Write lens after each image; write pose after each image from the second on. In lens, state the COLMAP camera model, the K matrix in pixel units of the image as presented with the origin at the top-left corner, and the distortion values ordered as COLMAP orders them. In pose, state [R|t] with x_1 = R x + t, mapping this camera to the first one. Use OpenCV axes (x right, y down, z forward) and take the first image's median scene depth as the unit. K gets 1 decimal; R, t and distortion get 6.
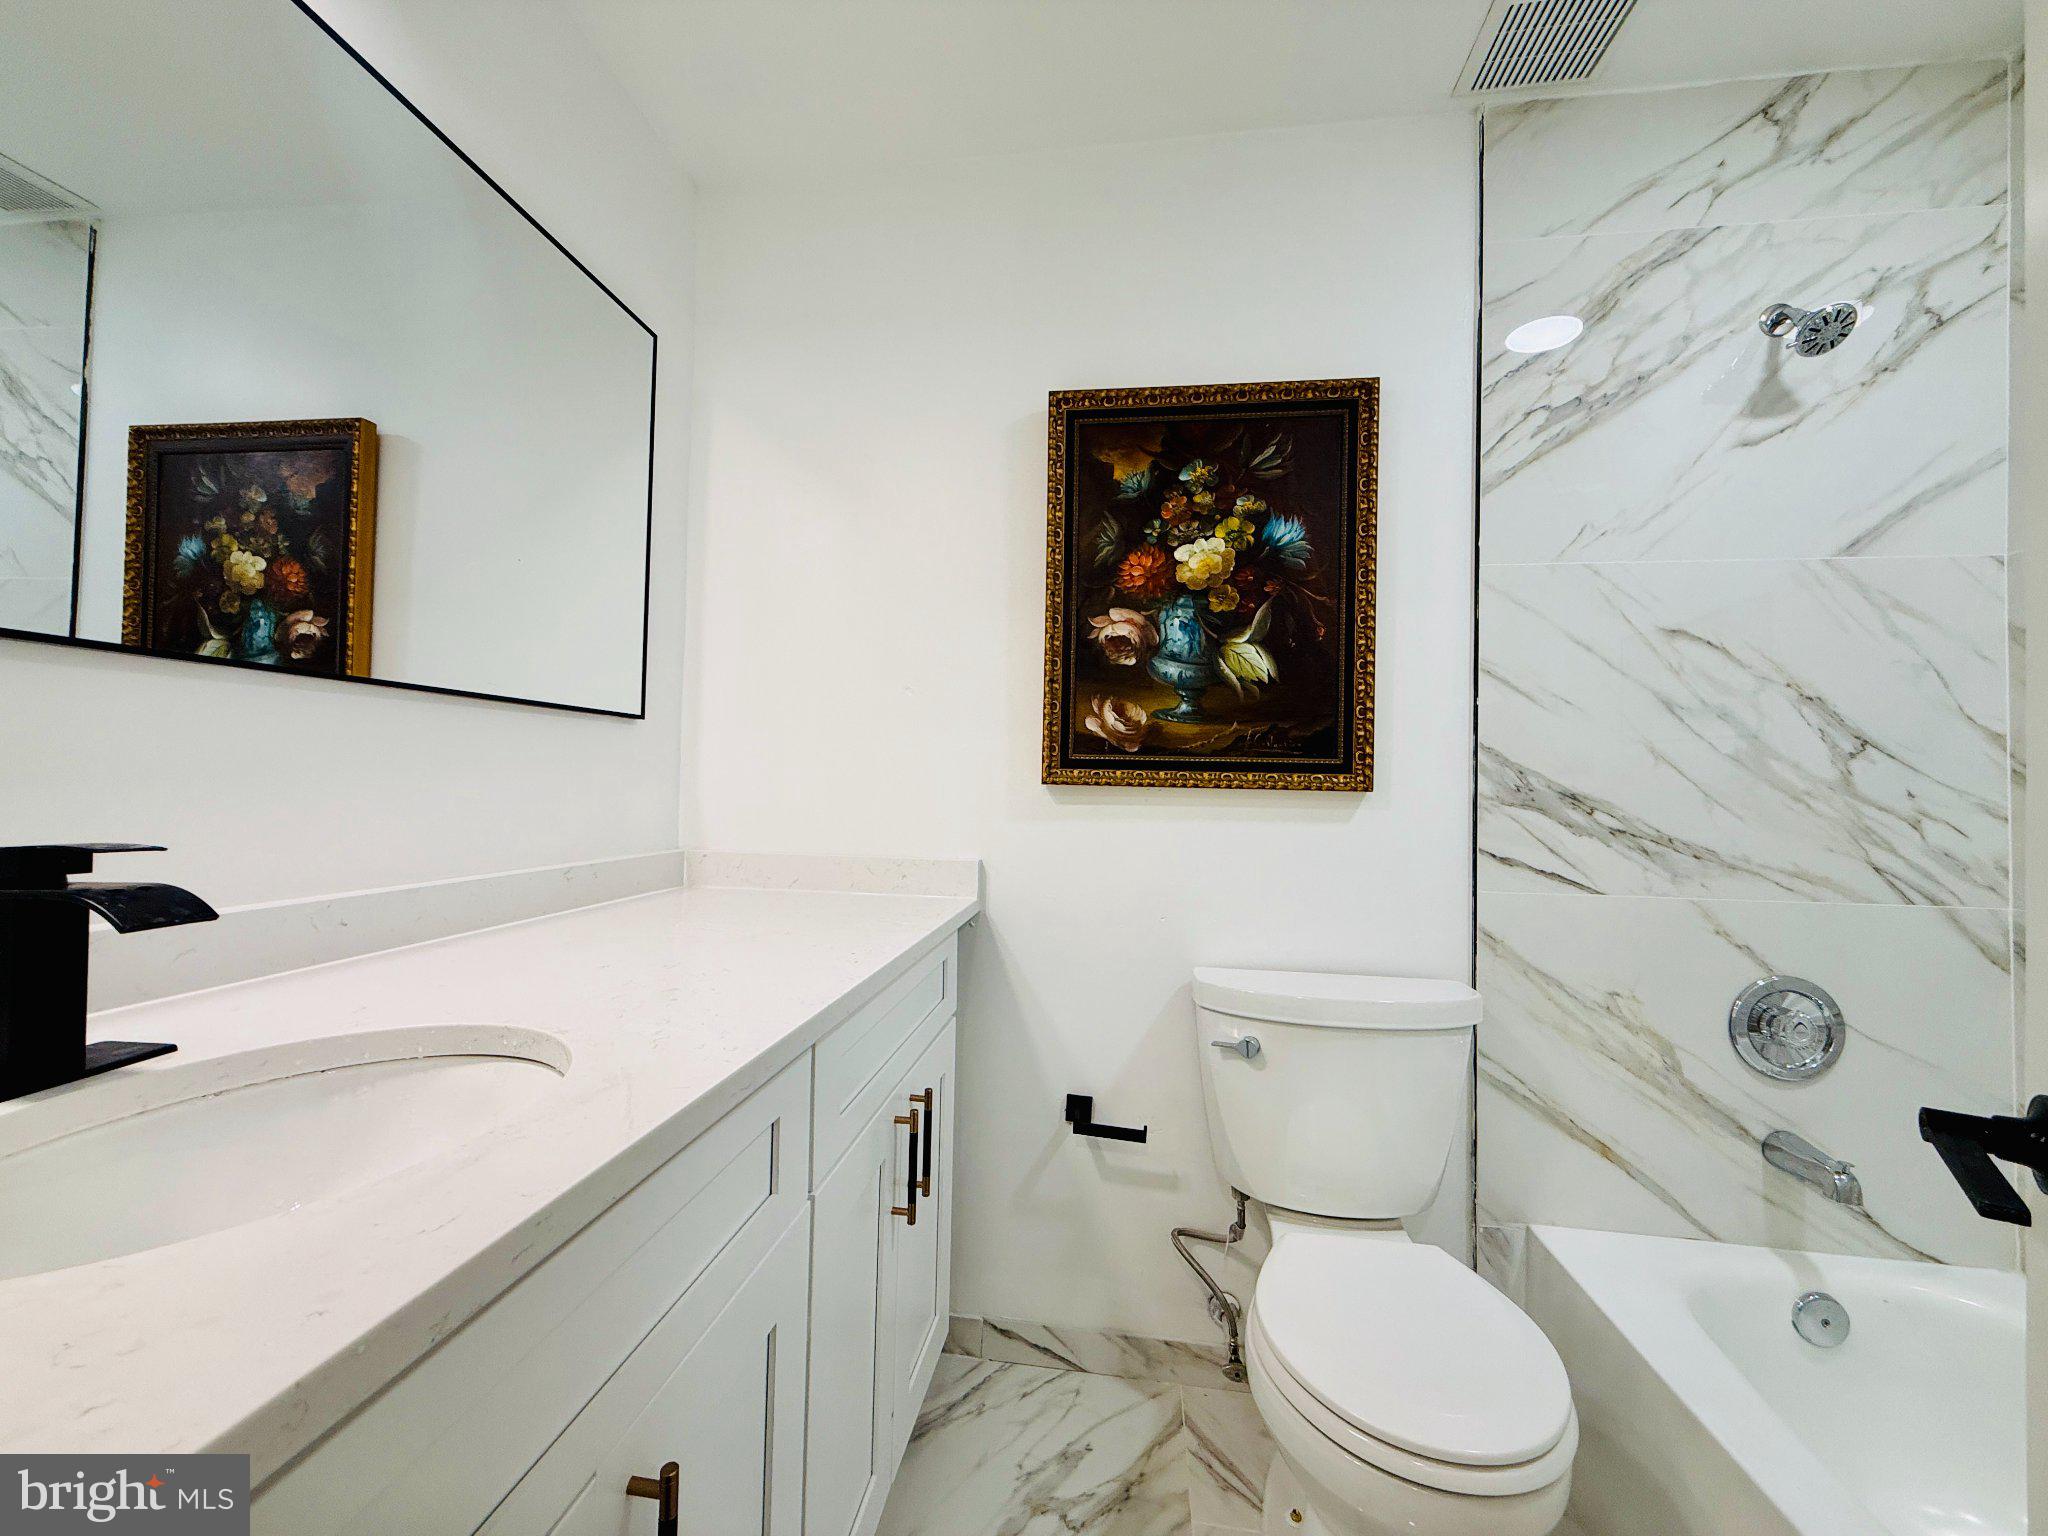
lens RADIAL K [[816.2, 0, 1025.2], [0, 816.2, 765.3], [0, 0, 1]] dist [0.000876, -0.000030]
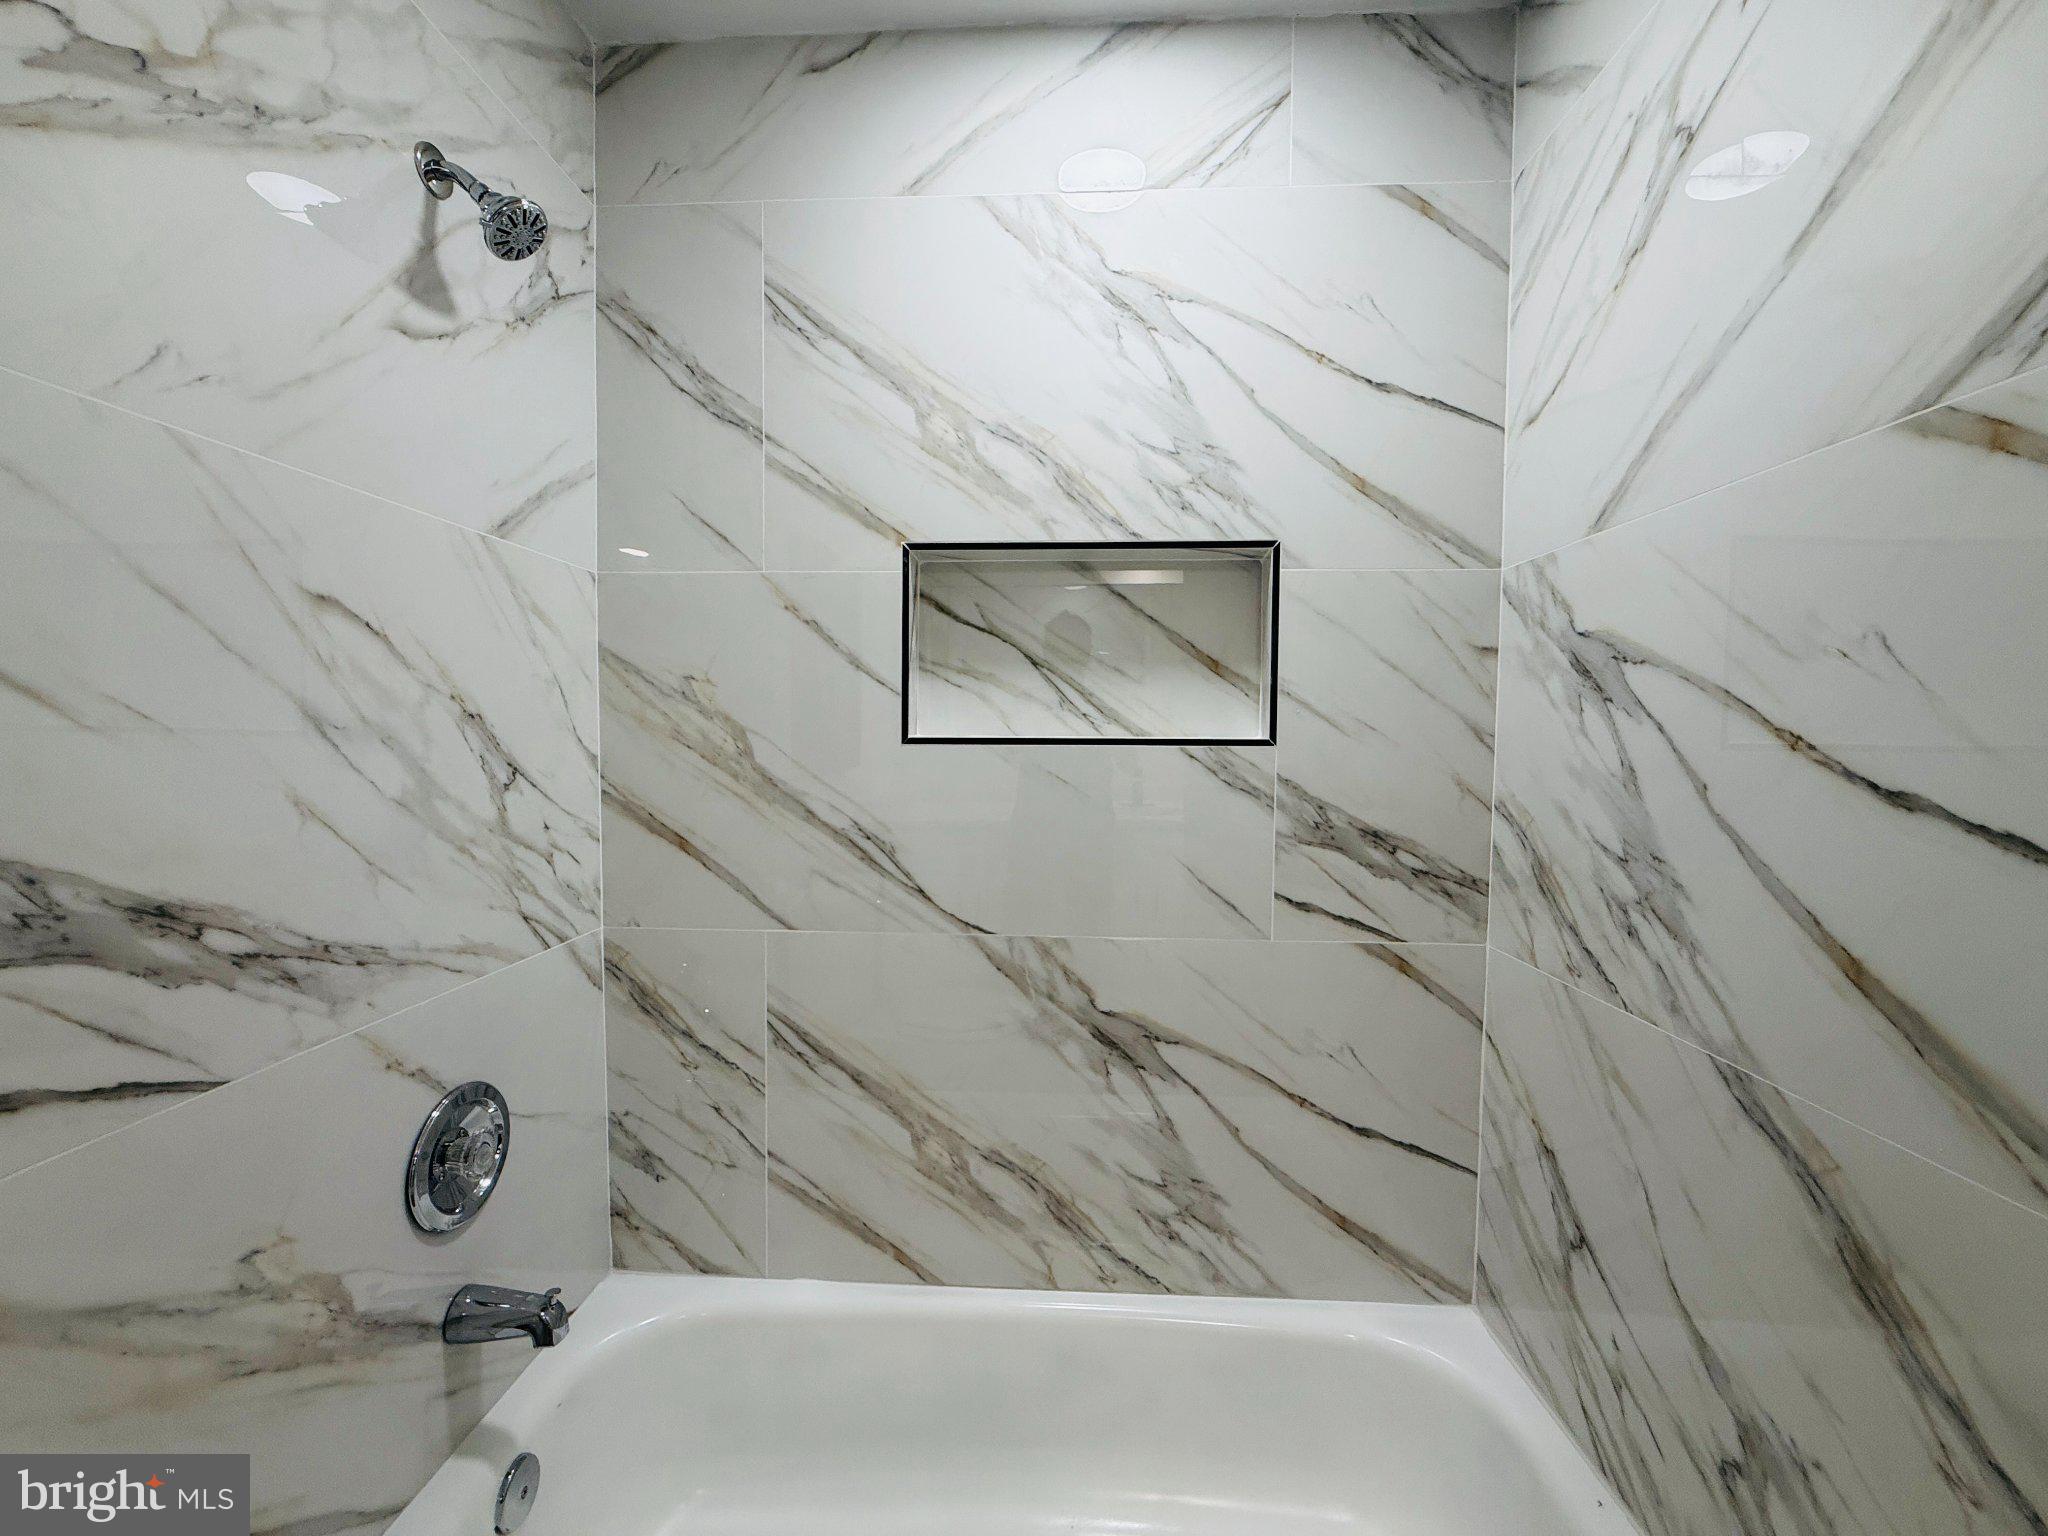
lens RADIAL K [[816.2, 0, 1023.8], [0, 816.2, 768.8], [0, 0, 1]] dist [0.000876, -0.000030]
pose [[-0.080219, -0.059117, 0.995023, 0.152771], [-0.033979, 0.997822, 0.056544, -0.089158], [-0.996198, -0.029273, -0.082053, 0.525882]]
